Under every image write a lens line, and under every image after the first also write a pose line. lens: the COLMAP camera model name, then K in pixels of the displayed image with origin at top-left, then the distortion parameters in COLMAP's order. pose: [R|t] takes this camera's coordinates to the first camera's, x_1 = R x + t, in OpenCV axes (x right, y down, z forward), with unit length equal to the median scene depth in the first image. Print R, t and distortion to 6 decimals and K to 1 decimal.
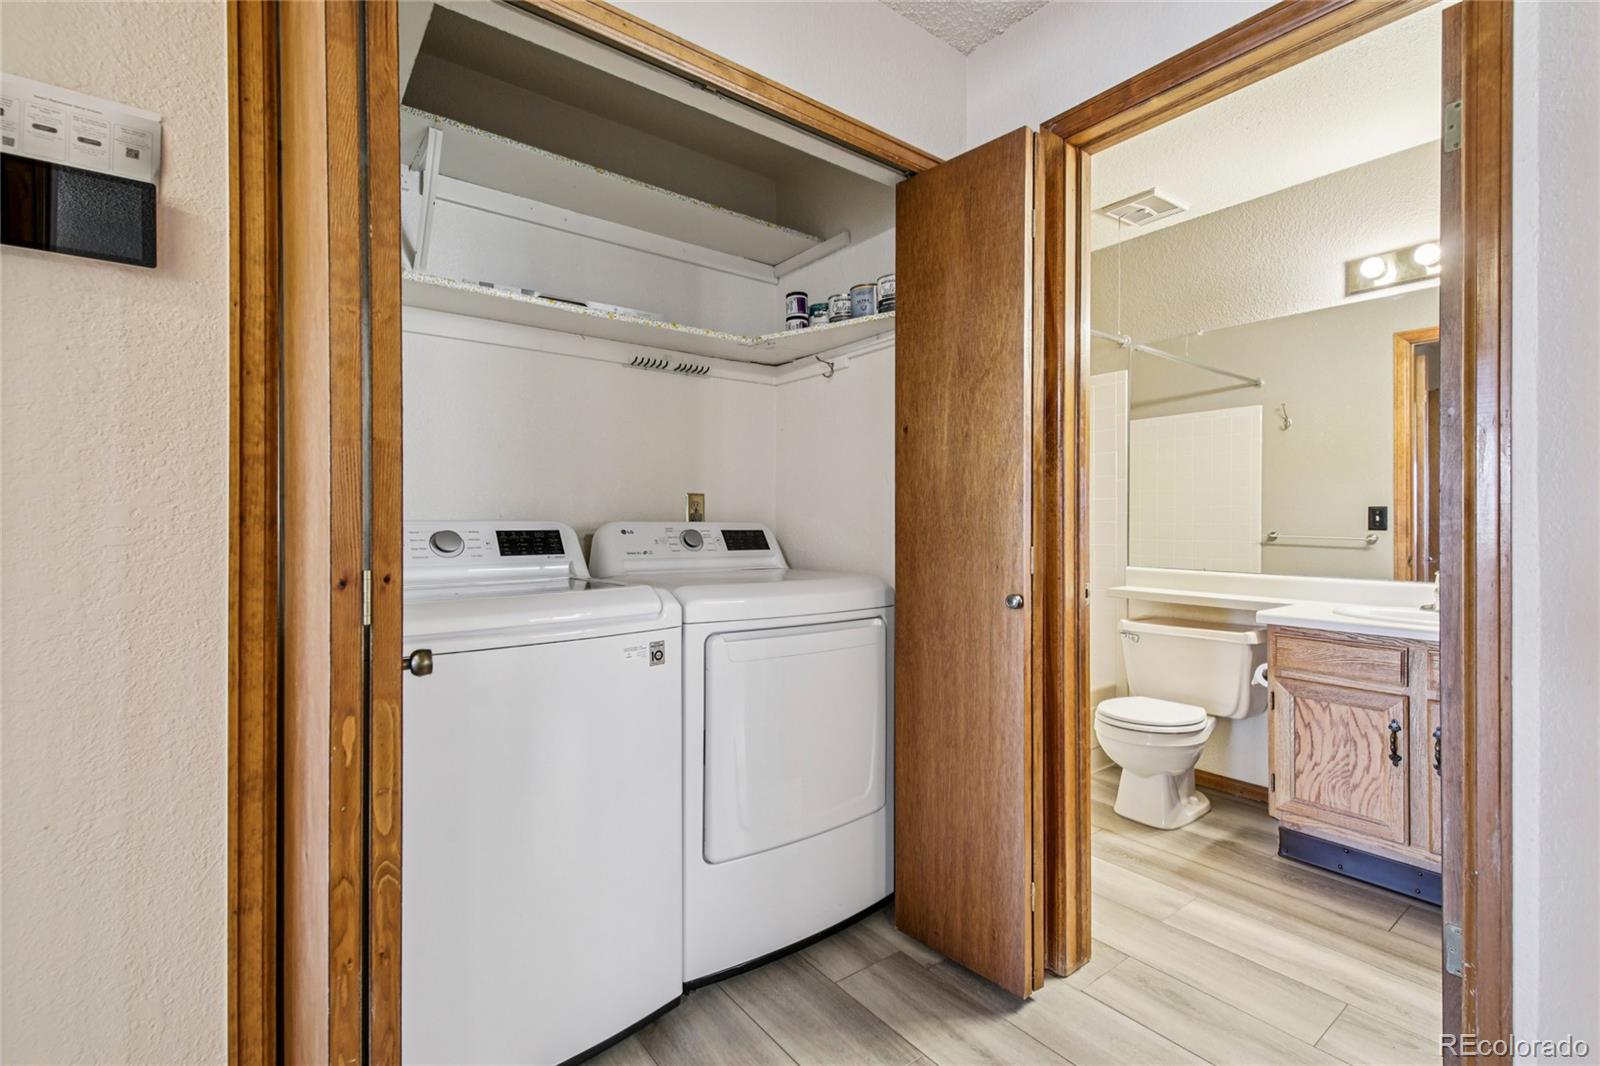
lens RADIAL K [[692.0, 0, 791.1], [0, 692.0, 517.6], [0, 0, 1]] dist [0.001390, -0.006552]
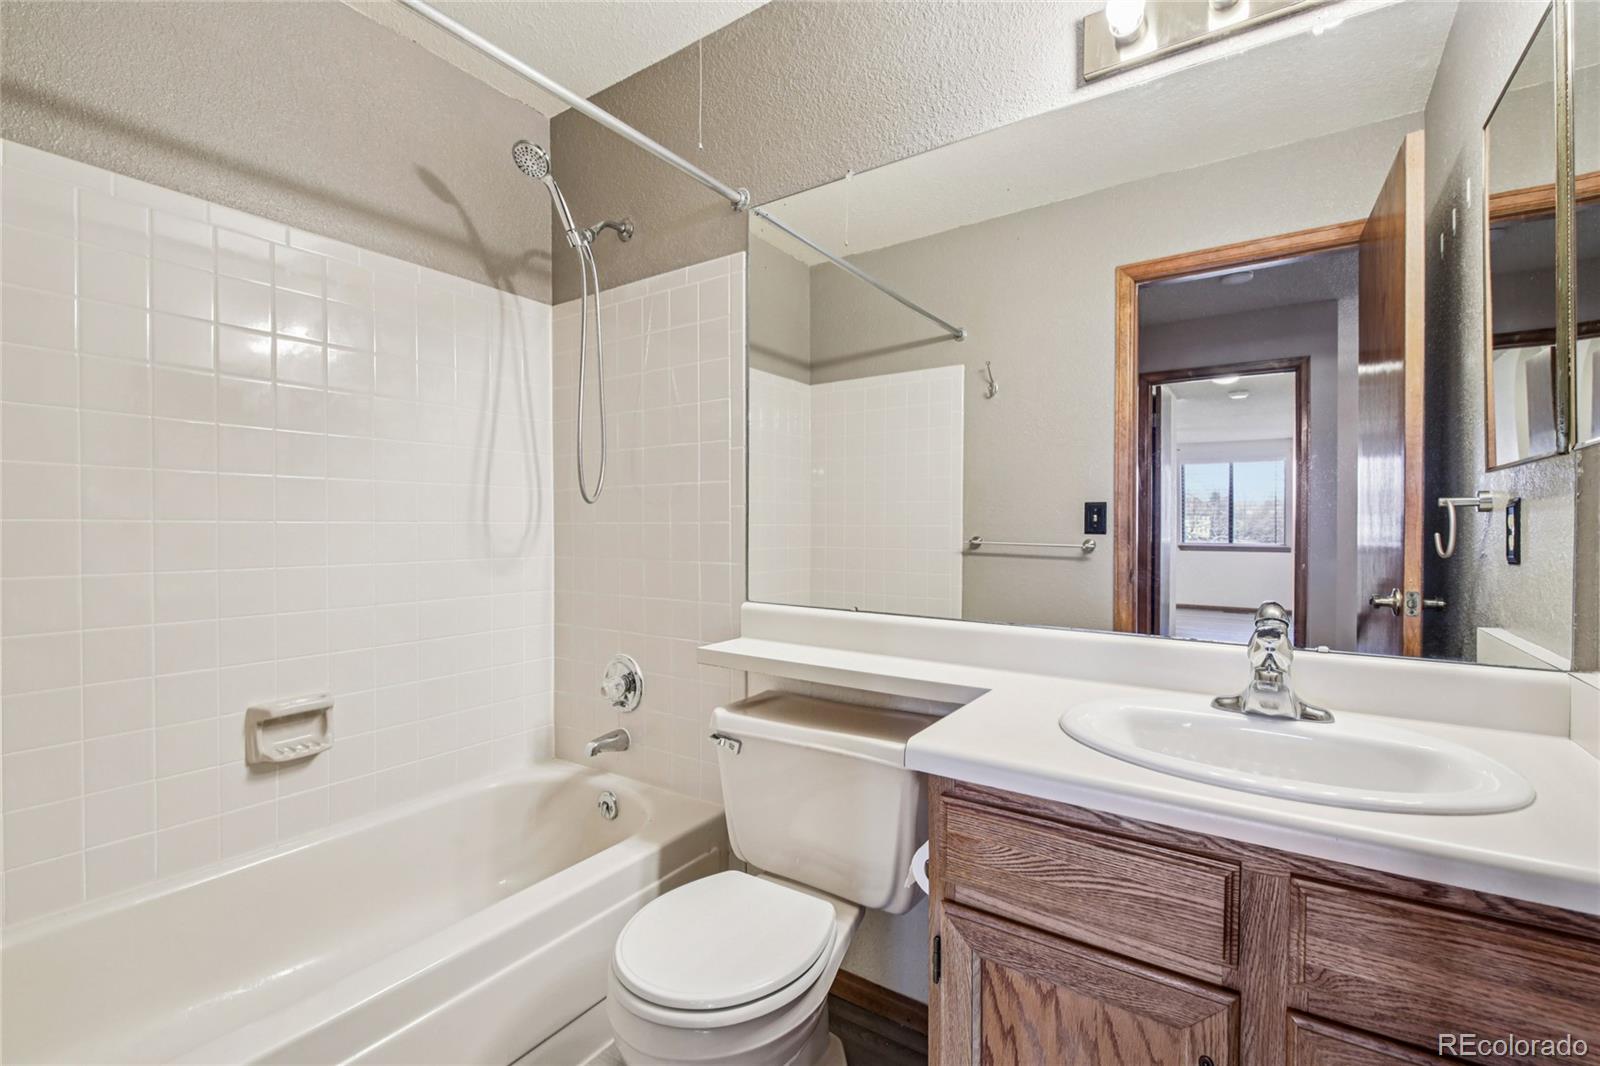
lens RADIAL K [[697.8, 0, 805.4], [0, 697.8, 526.2], [0, 0, 1]] dist [0.000833, -0.010271]
pose [[0.940587, -0.001403, 0.339549, 0.340506], [-0.001320, 0.999969, 0.007788, 0.004948], [-0.339549, -0.007773, 0.940556, 0.451206]]
